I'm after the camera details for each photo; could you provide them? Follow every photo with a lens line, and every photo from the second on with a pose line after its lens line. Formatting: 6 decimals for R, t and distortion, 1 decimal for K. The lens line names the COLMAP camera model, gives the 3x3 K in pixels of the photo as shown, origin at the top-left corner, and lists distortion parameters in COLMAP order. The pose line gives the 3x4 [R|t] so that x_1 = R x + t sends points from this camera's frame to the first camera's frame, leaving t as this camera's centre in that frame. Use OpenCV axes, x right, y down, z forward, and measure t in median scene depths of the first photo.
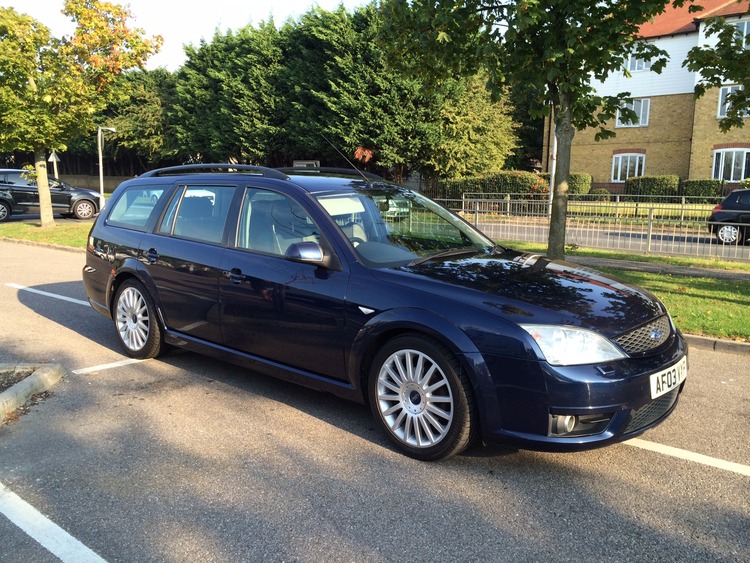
lens RADIAL K [[646.9, 0, 377.3], [0, 646.9, 275.4], [0, 0, 1]] dist [0.038474, 0.000509]
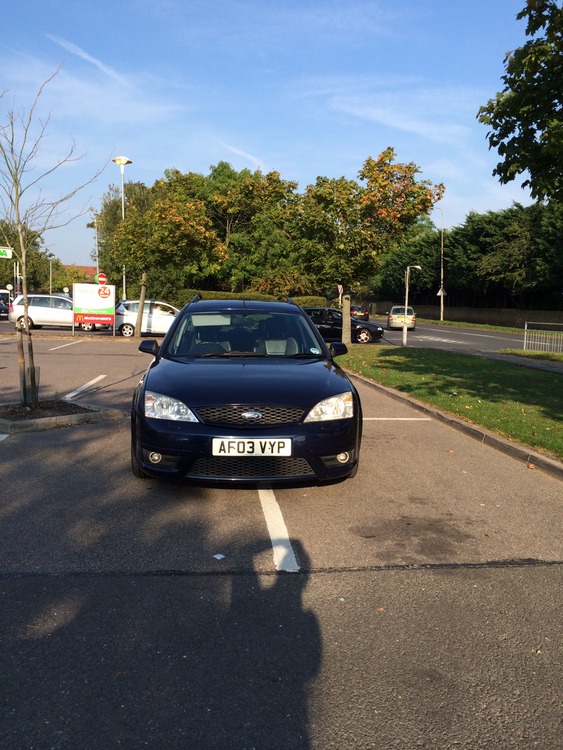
lens RADIAL K [[646.9, 0, 279.4], [0, 646.9, 378.5], [0, 0, 1]] dist [0.038474, 0.000509]
pose [[0.712274, 0.081289, -0.697178, 0.129221], [-0.112722, 0.993626, 0.000692, 0.000640], [0.692791, 0.078094, 0.716898, 0.006987]]
